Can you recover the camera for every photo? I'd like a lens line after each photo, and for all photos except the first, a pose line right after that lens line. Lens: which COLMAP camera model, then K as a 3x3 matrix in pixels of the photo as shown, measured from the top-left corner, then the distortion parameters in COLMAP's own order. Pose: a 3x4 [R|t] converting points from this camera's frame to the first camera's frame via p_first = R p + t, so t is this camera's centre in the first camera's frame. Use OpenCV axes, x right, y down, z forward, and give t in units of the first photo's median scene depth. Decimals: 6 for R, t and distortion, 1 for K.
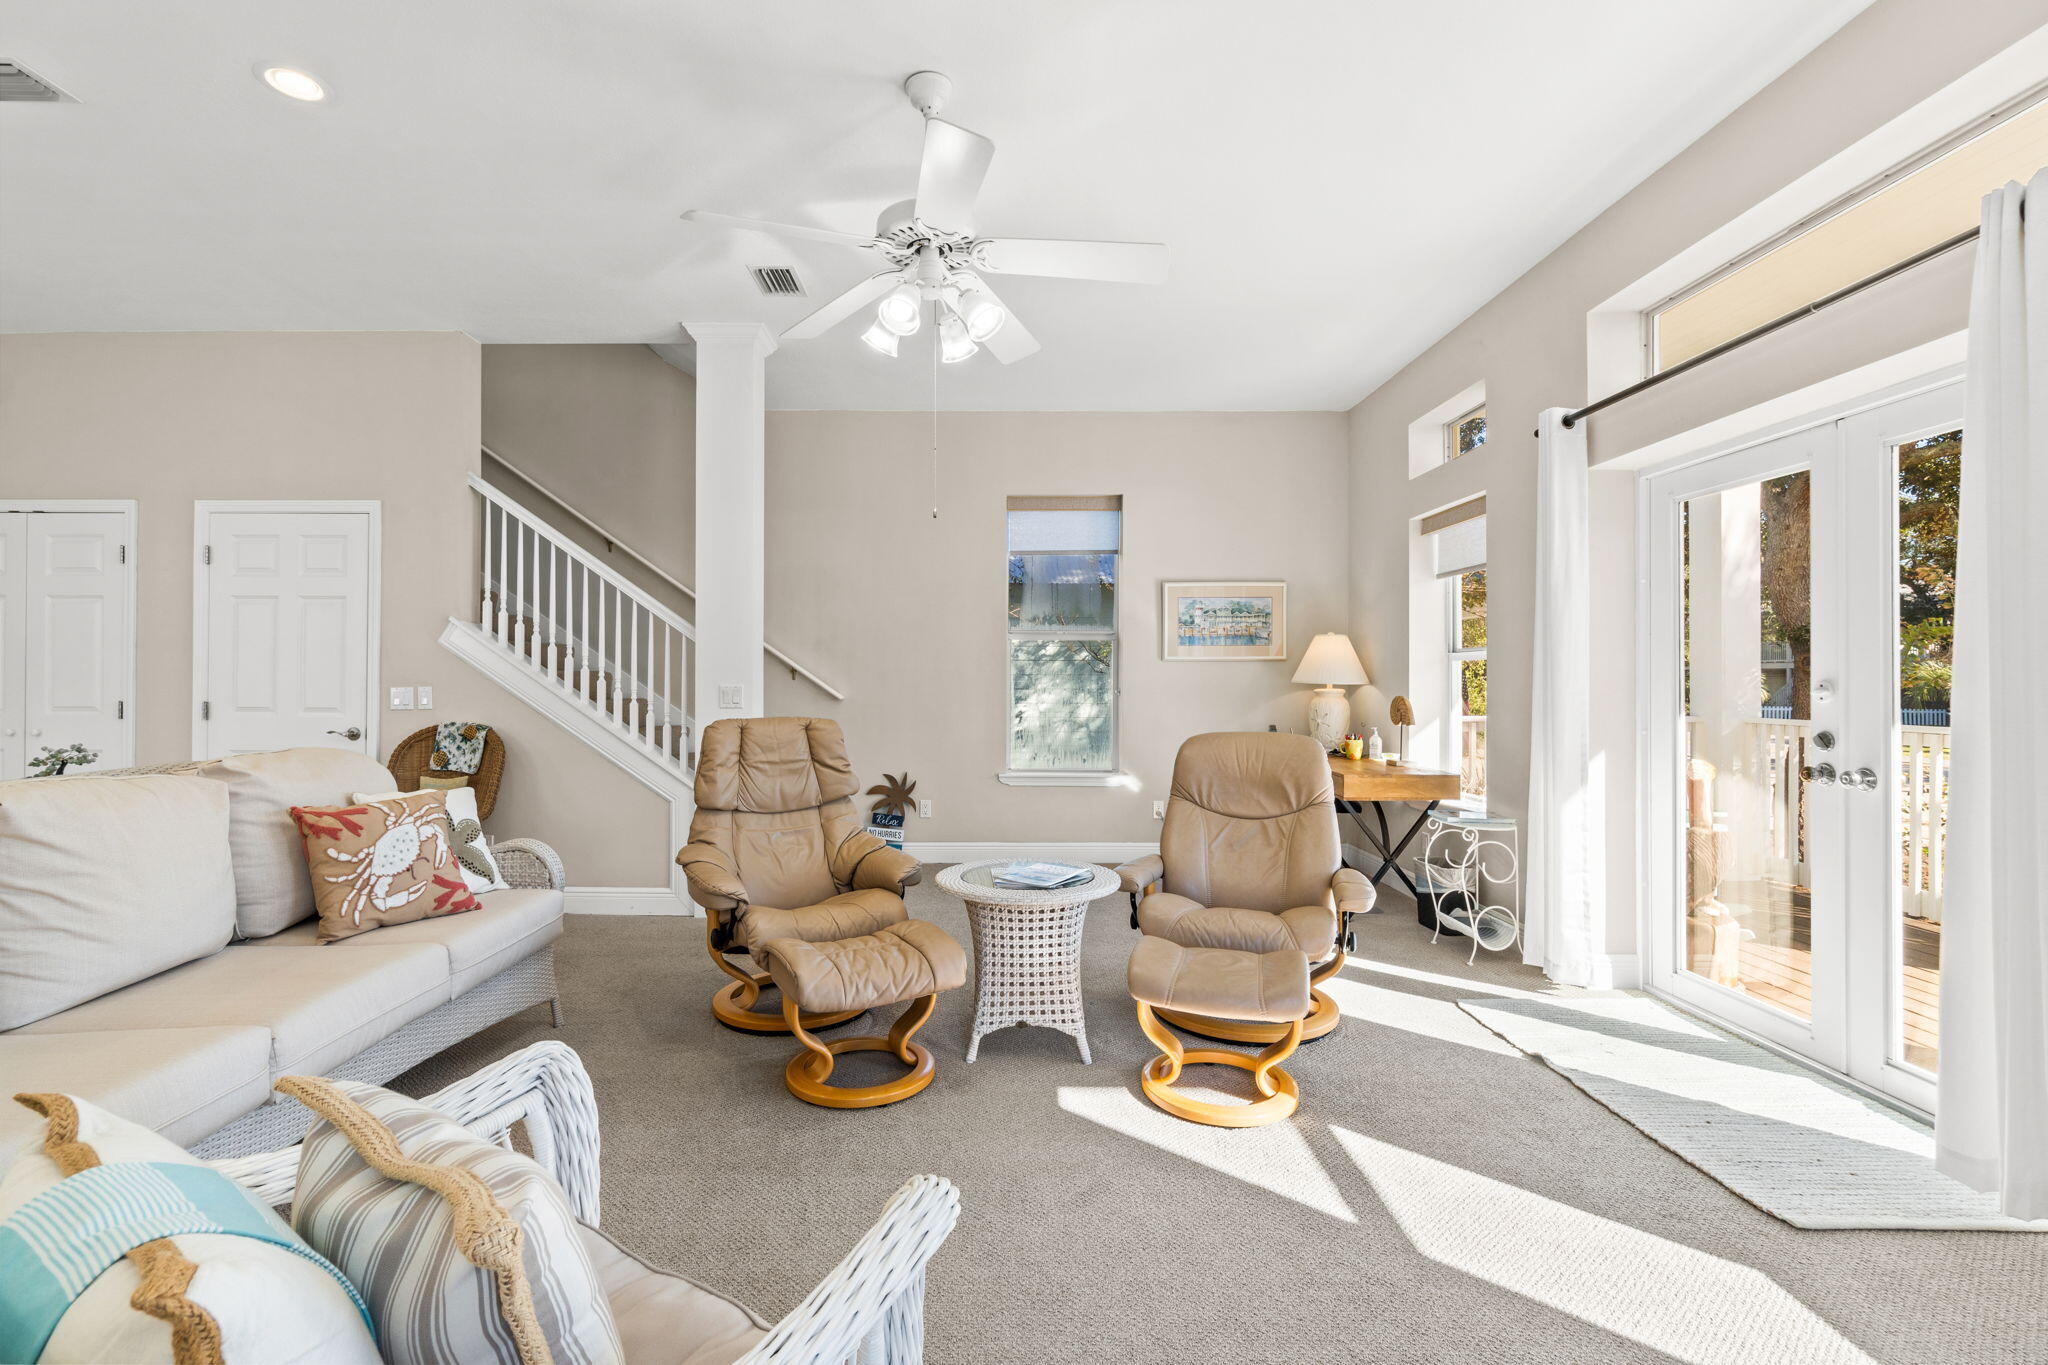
lens RADIAL K [[896.0, 0, 993.7], [0, 896.0, 680.7], [0, 0, 1]] dist [0.000604, 0.000866]
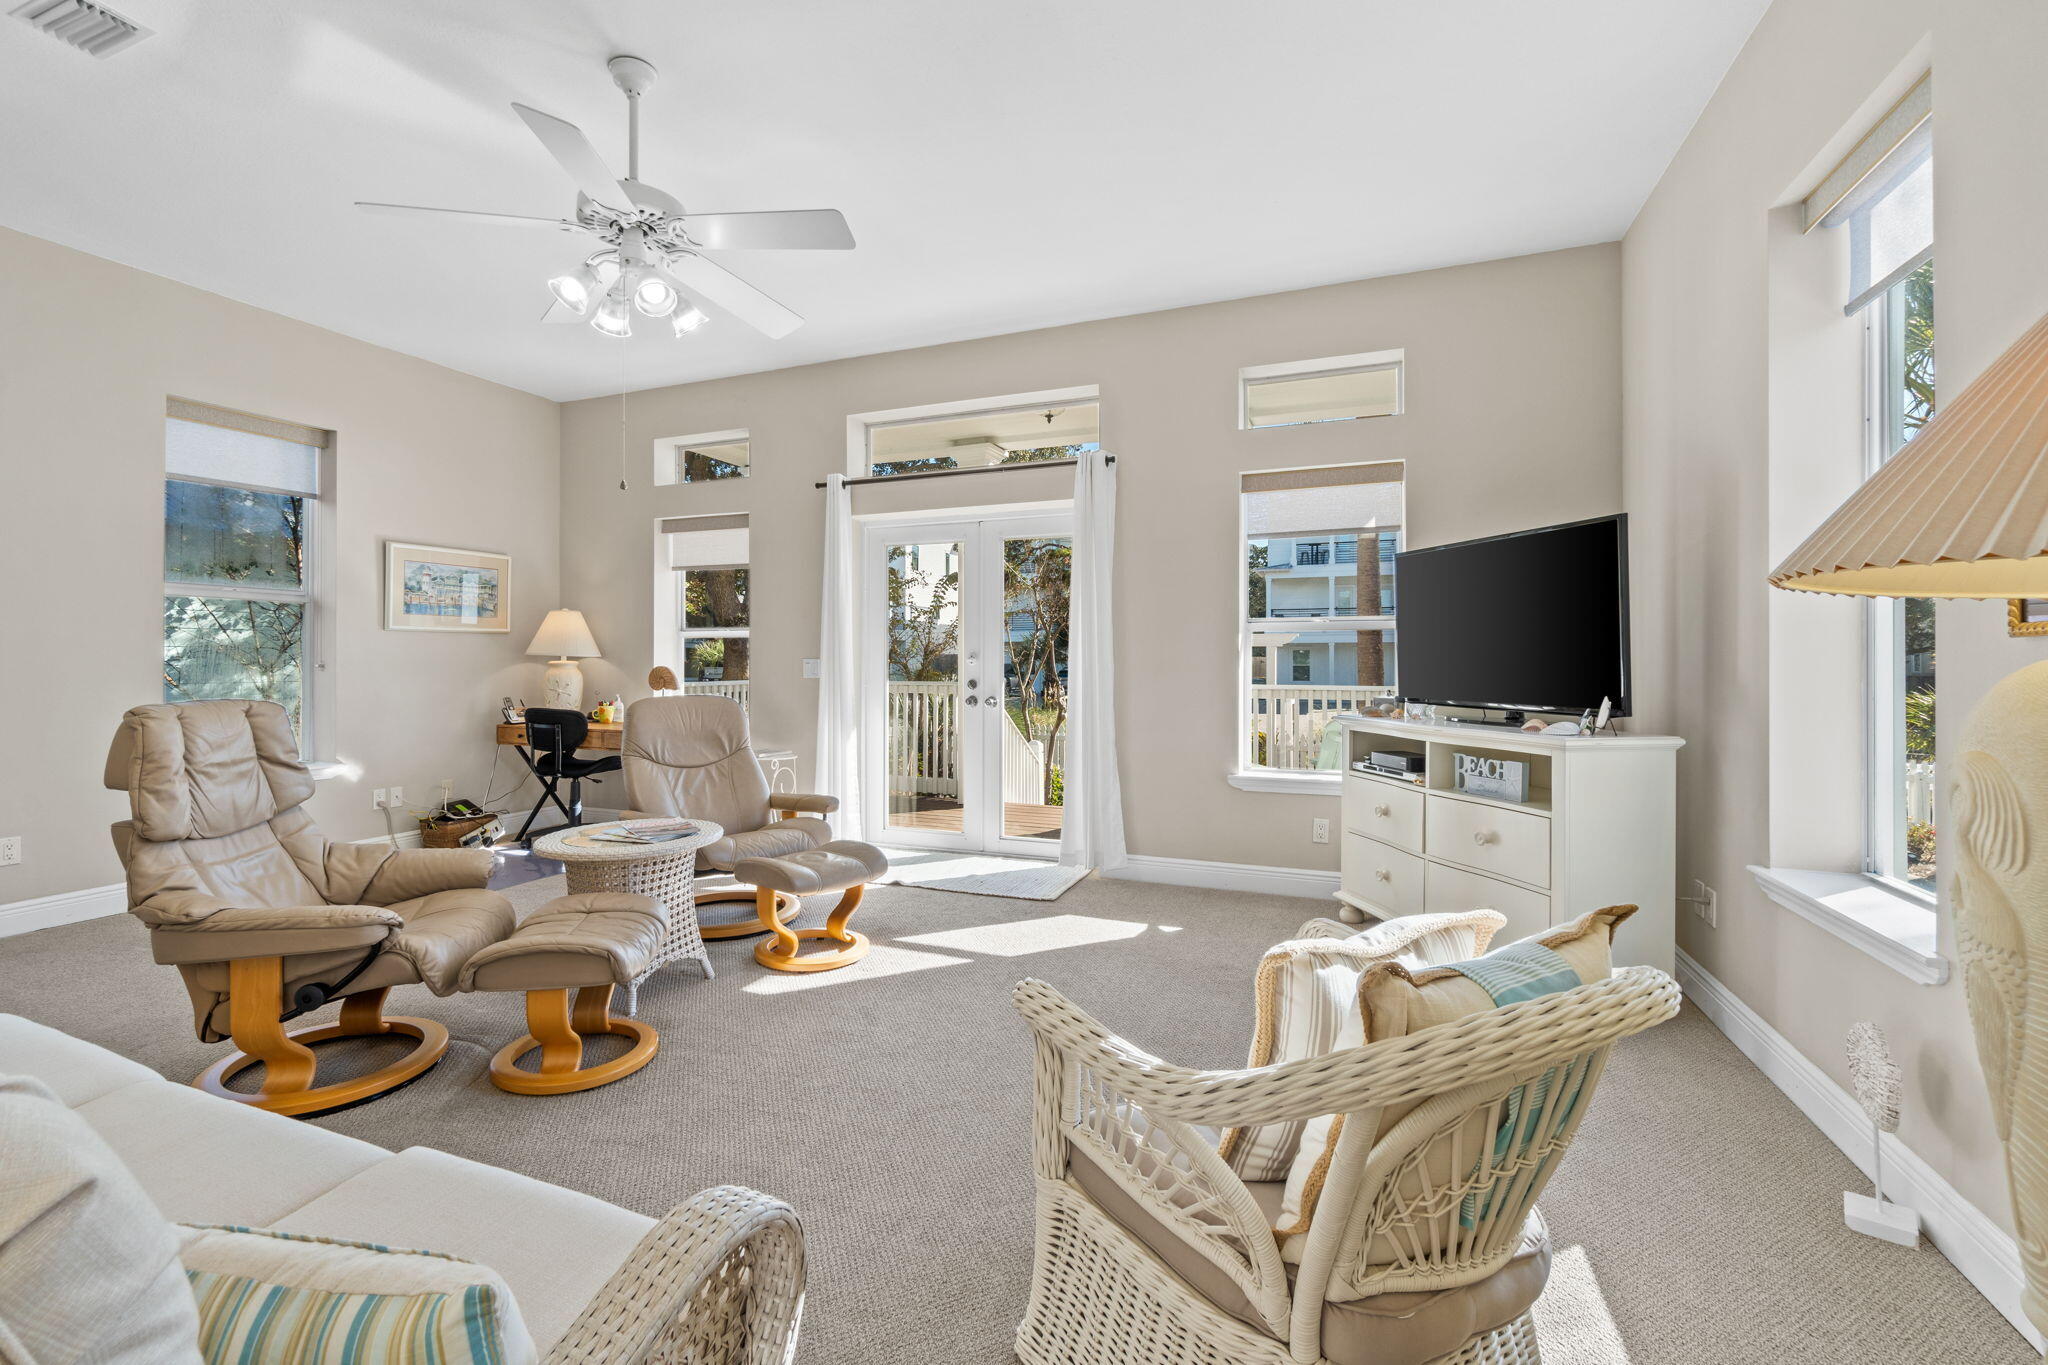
lens RADIAL K [[896.0, 0, 993.7], [0, 896.0, 680.7], [0, 0, 1]] dist [0.000604, 0.000866]
pose [[0.367704, -0.024041, 0.929632, -0.535581], [-0.000421, 0.999661, 0.026019, 0.005772], [-0.929943, -0.009959, 0.367570, 0.146874]]
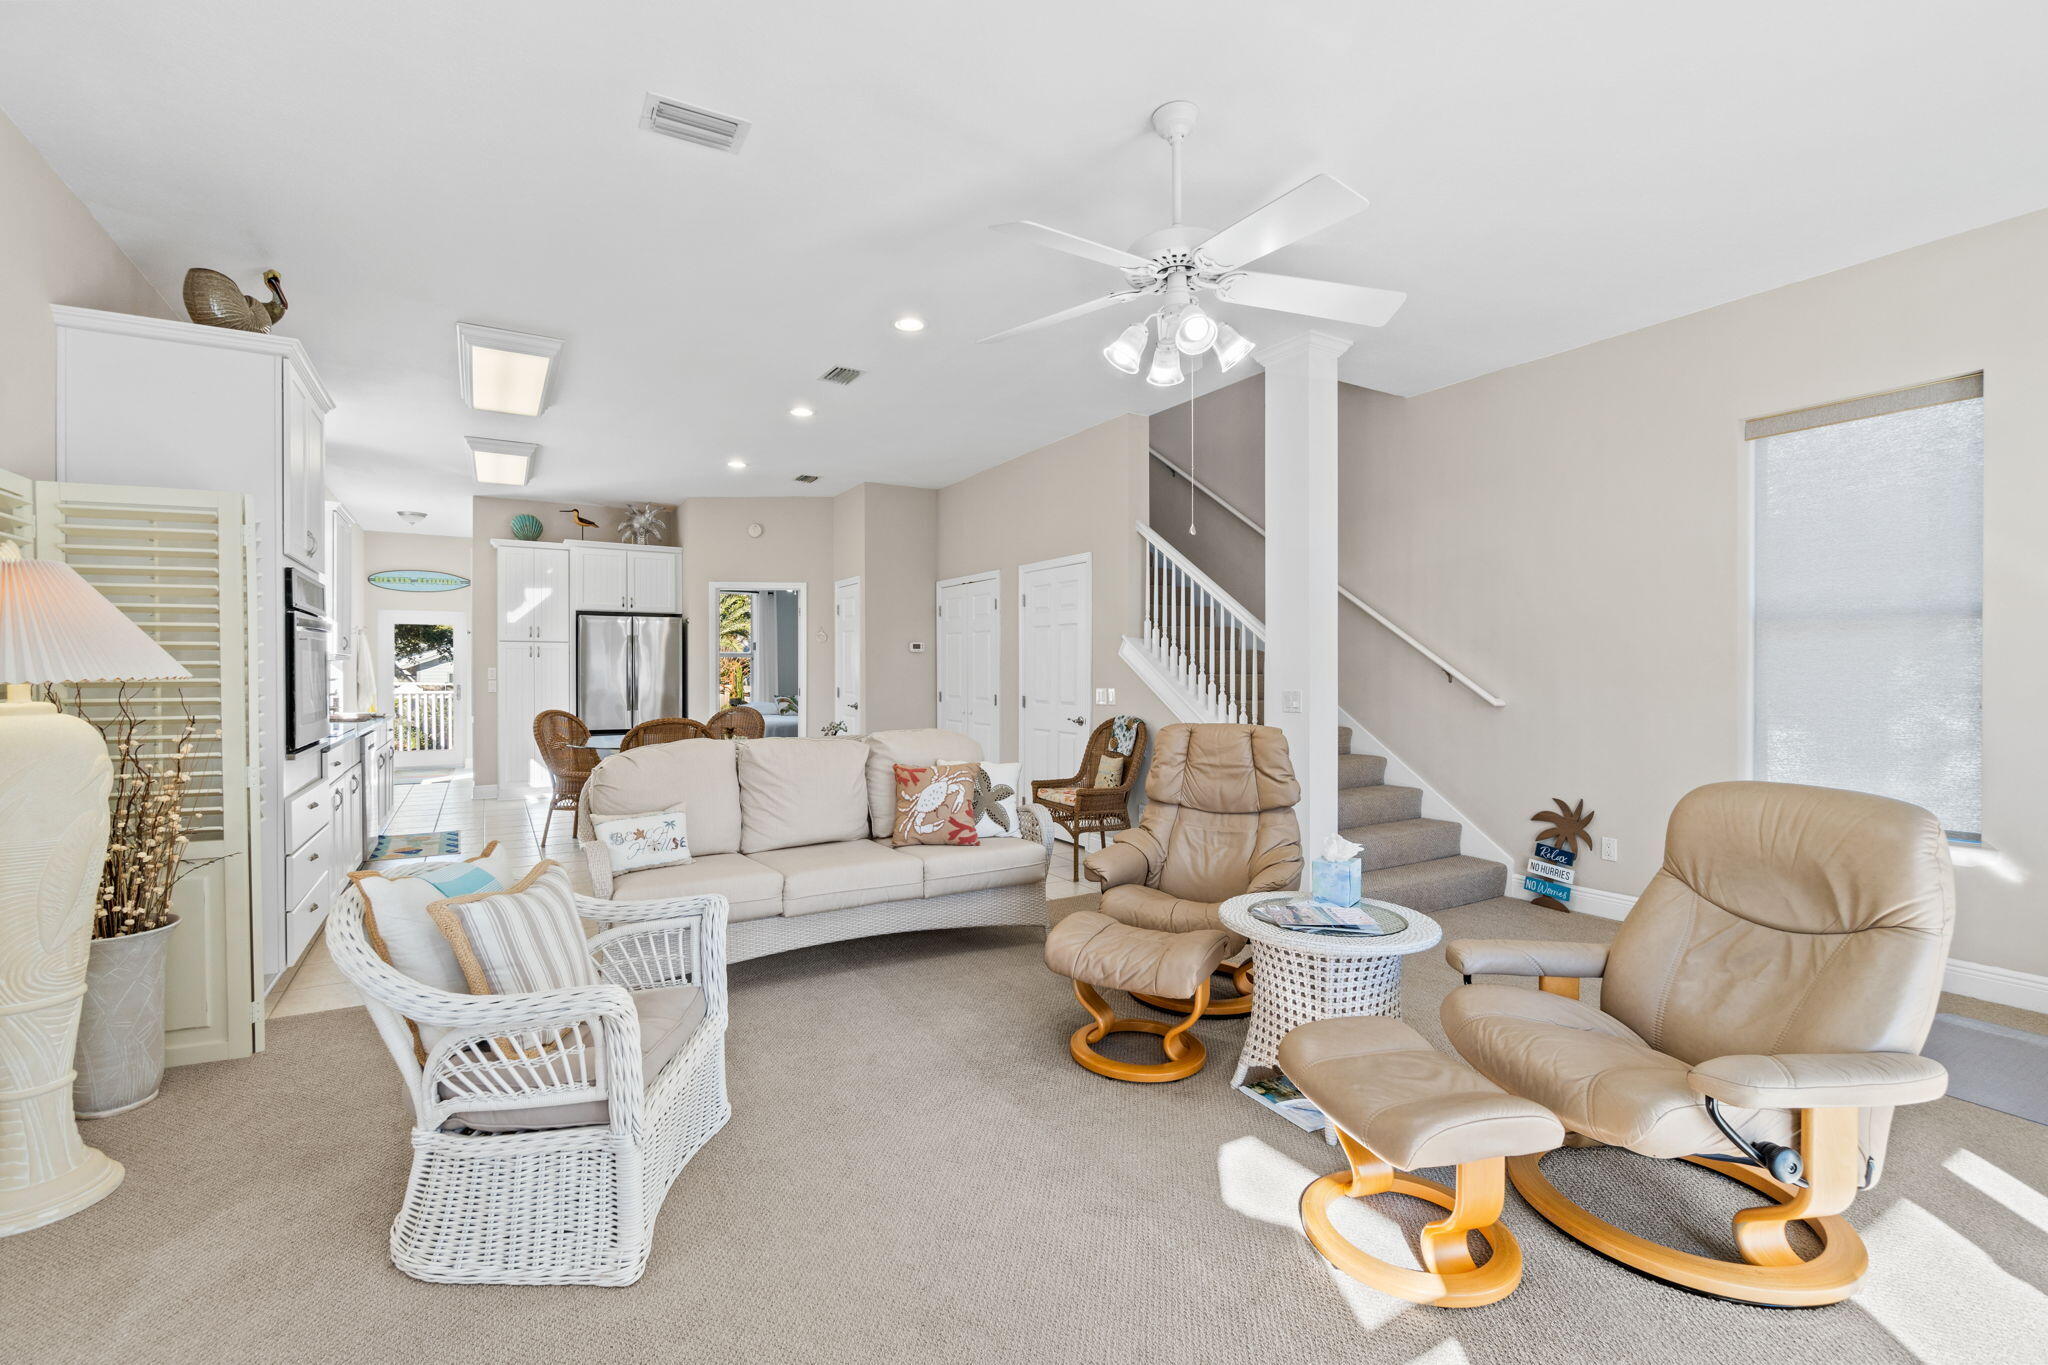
lens RADIAL K [[900.6, 0, 993.0], [0, 900.6, 682.2], [0, 0, 1]] dist [0.022717, 0.000324]
pose [[0.496436, 0.006700, -0.868047, 0.445098], [0.004492, 0.999937, 0.010287, -0.016461], [0.868062, -0.009006, 0.496375, 0.185427]]
